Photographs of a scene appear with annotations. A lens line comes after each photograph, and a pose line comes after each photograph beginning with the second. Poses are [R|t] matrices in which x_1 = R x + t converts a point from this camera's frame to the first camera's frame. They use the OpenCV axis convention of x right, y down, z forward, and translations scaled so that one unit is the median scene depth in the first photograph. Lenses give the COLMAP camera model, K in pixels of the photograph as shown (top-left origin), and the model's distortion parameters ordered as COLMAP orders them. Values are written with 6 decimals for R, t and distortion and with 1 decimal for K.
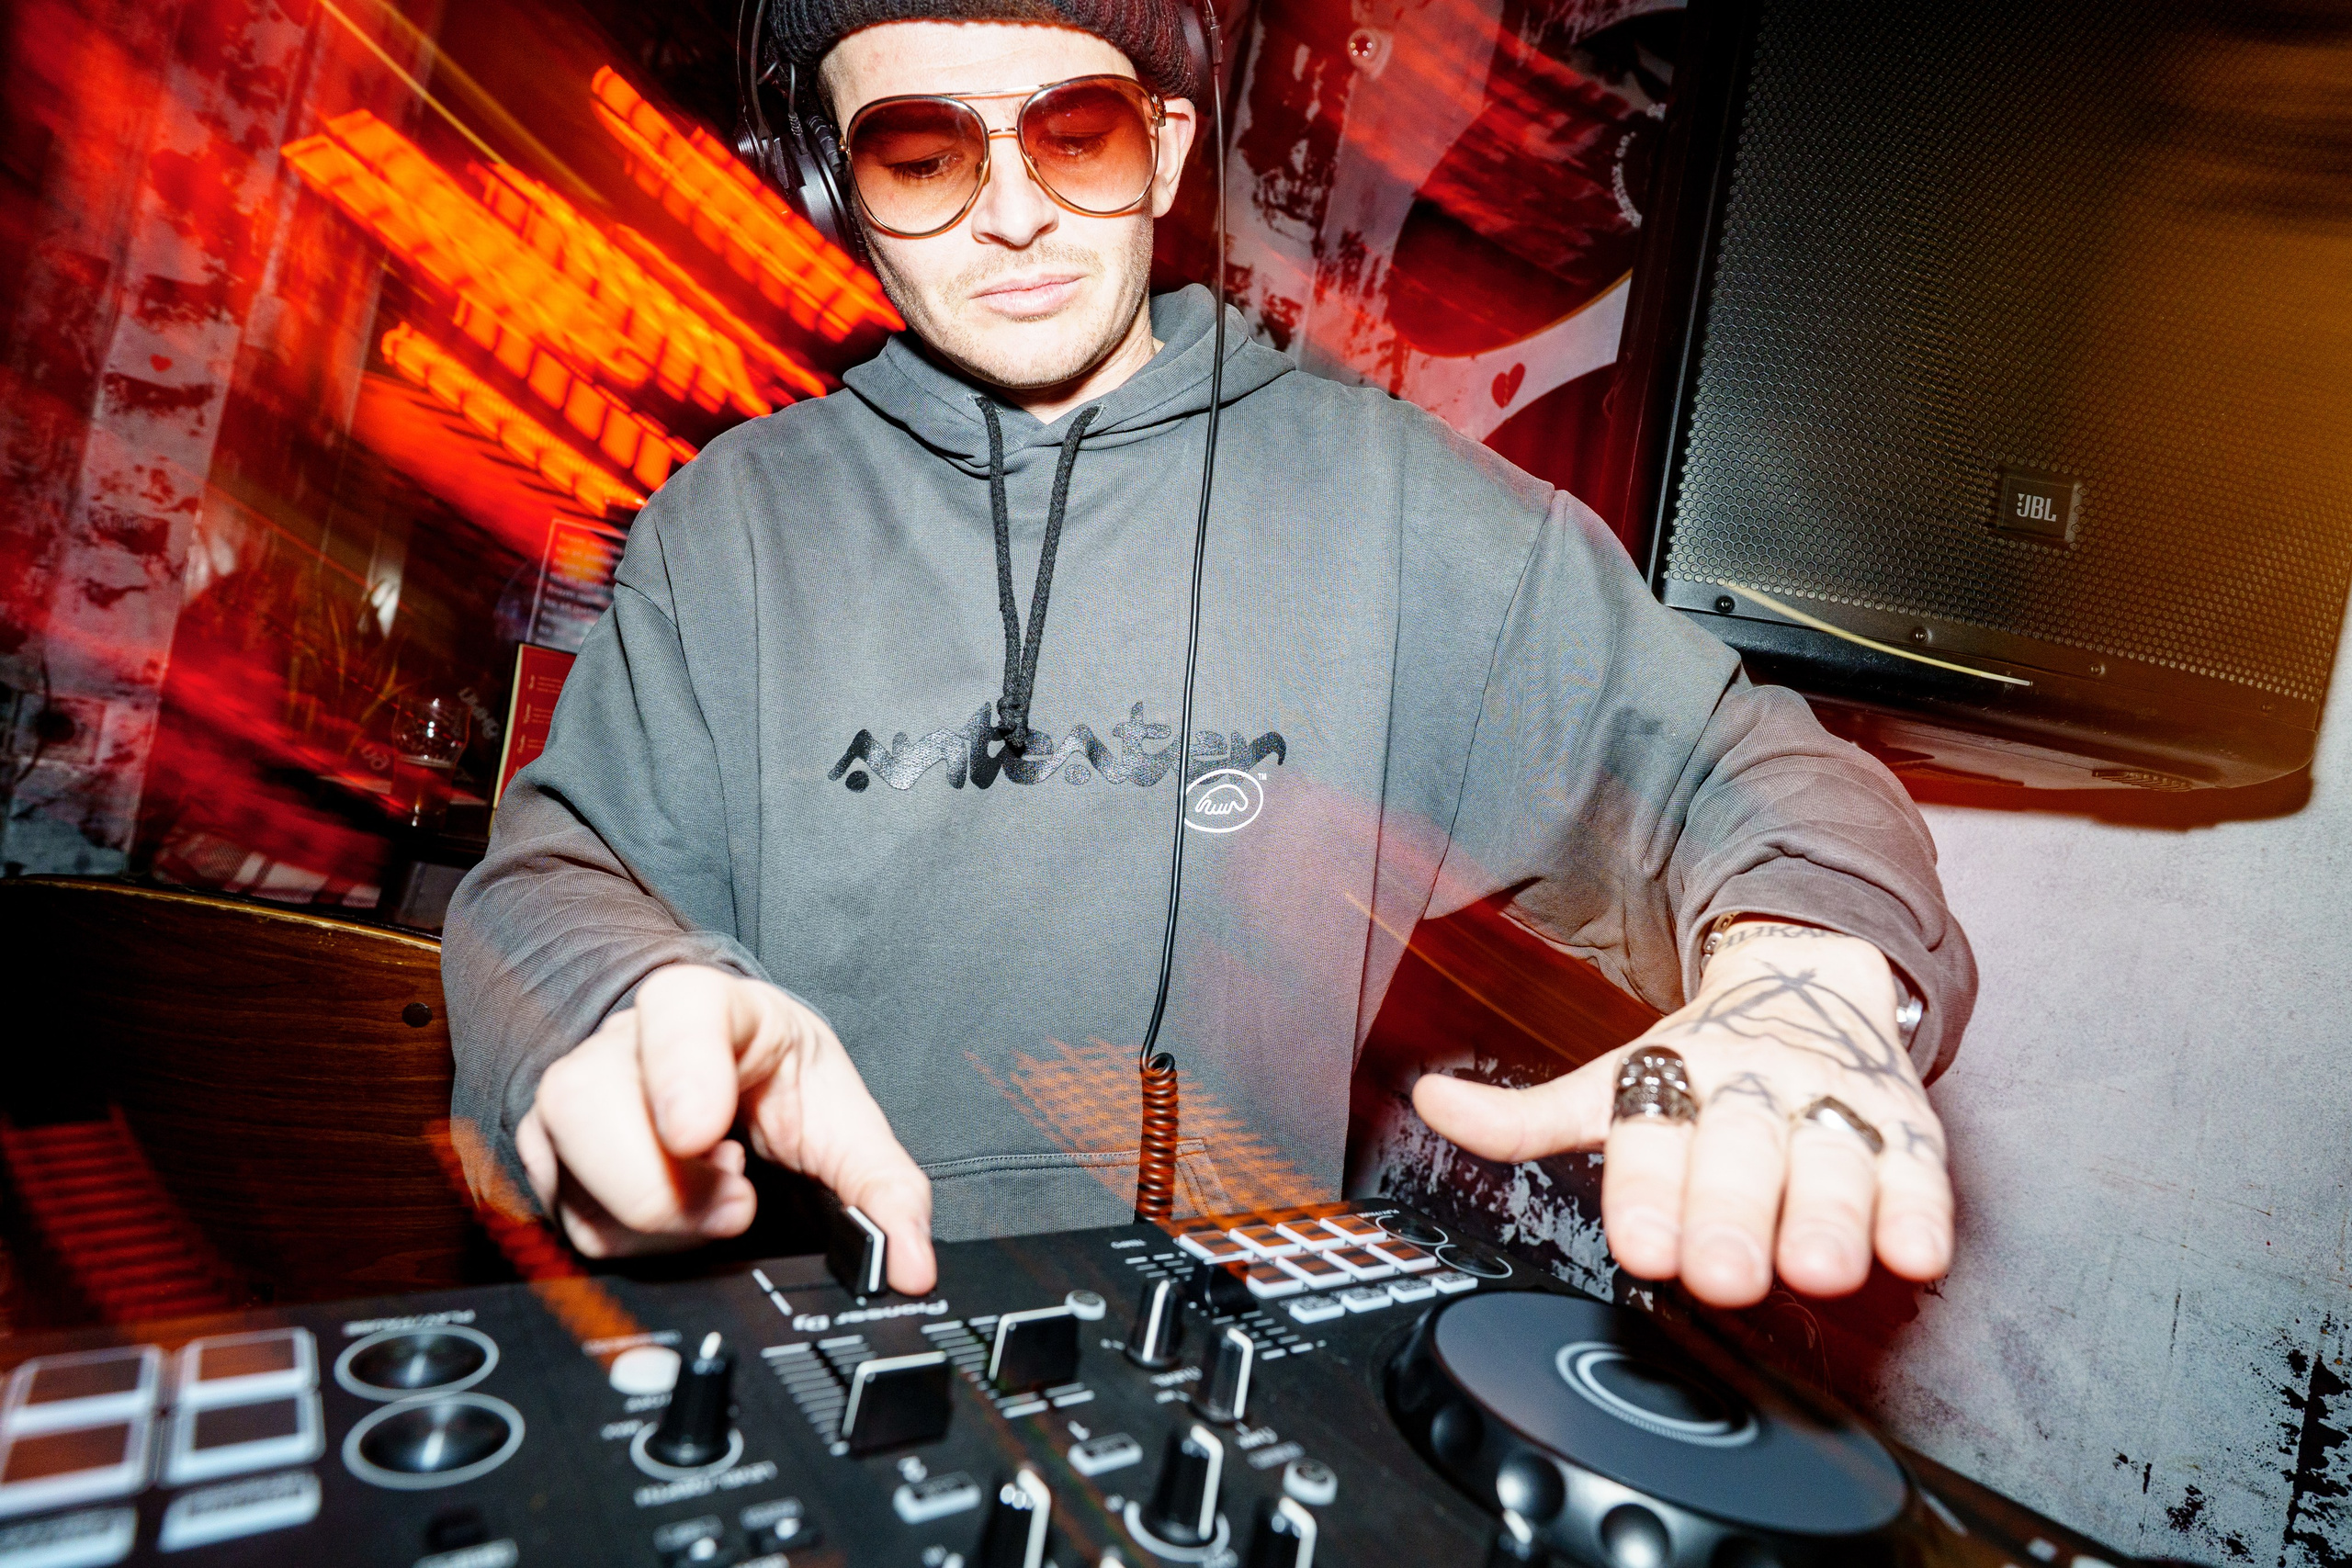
lens RADIAL K [[1165.0, 0, 1175.4], [0, 1165.0, 788.8], [0, 0, 1]] dist [-0.068139, 0.029527]
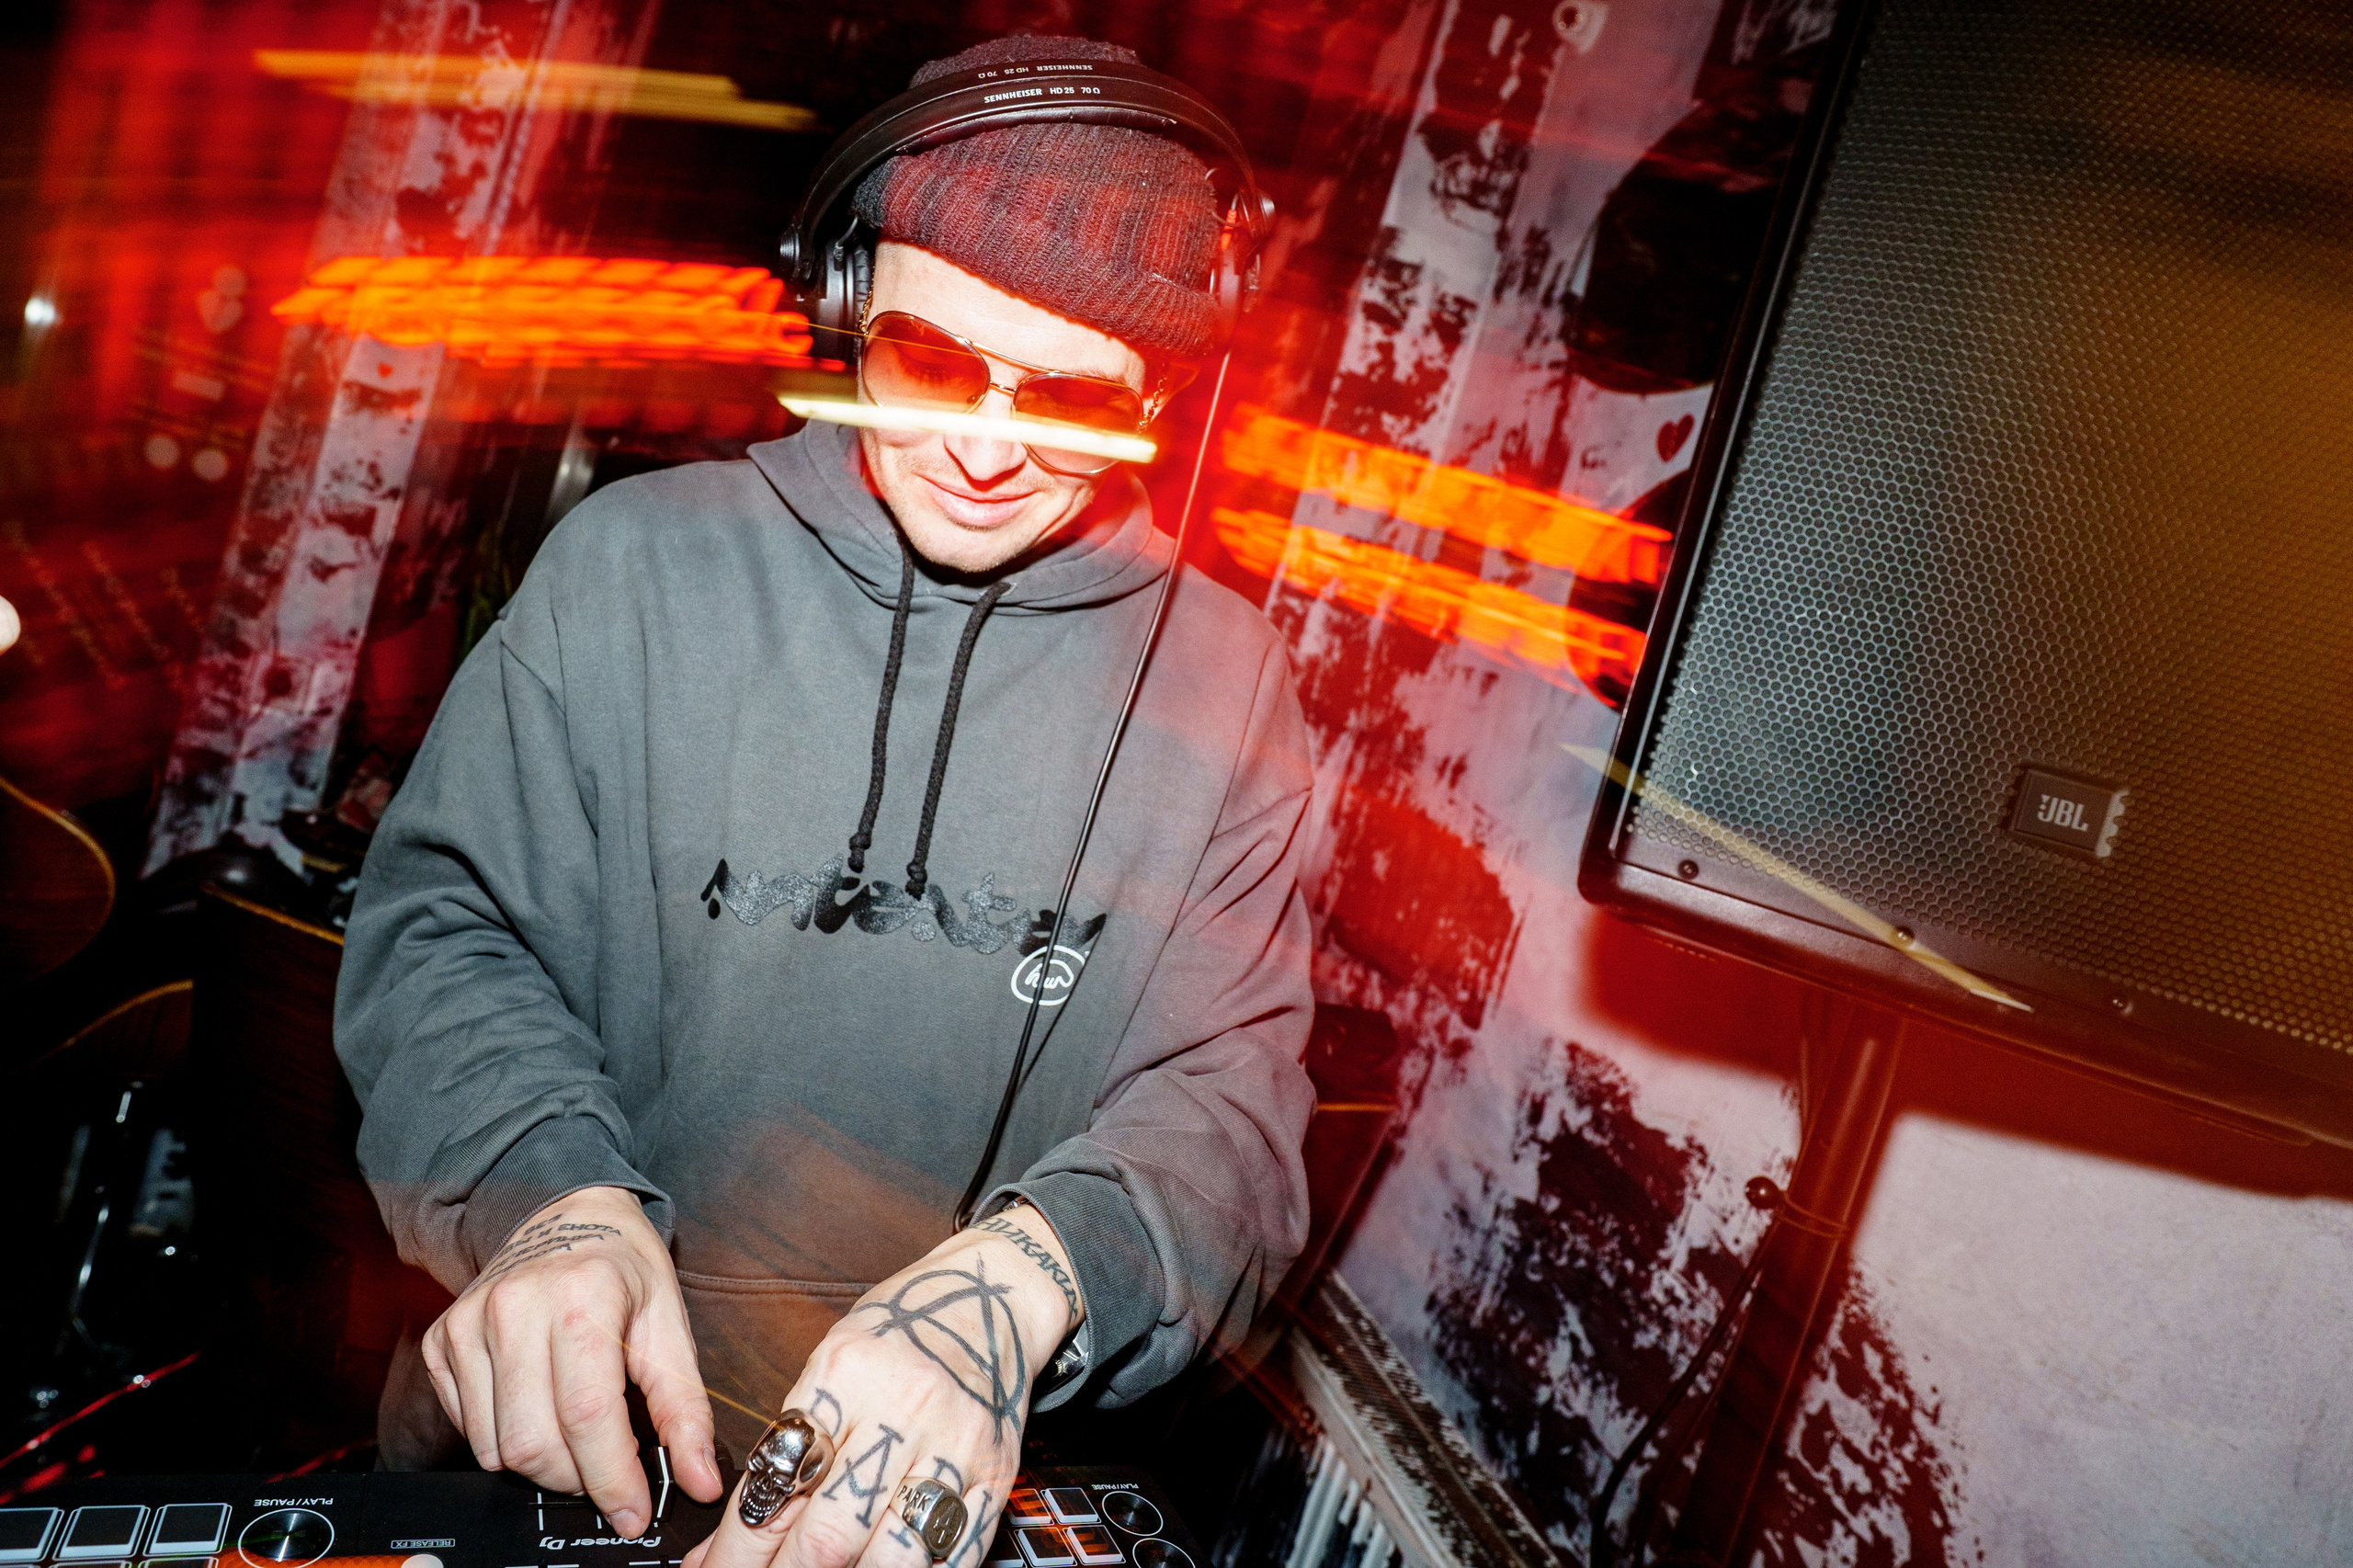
lens RADIAL K [[1283.0, 0, 1056.0], [0, 1283.0, 707.1], [0, 0, 1]] dist [-0.061210, 0.026160]
pose [[0.964412, 0.096771, -0.246058, 0.101300], [-0.099016, 0.995080, 0.003263, -0.113217], [0.245163, 0.021217, 0.969250, -0.066352]]
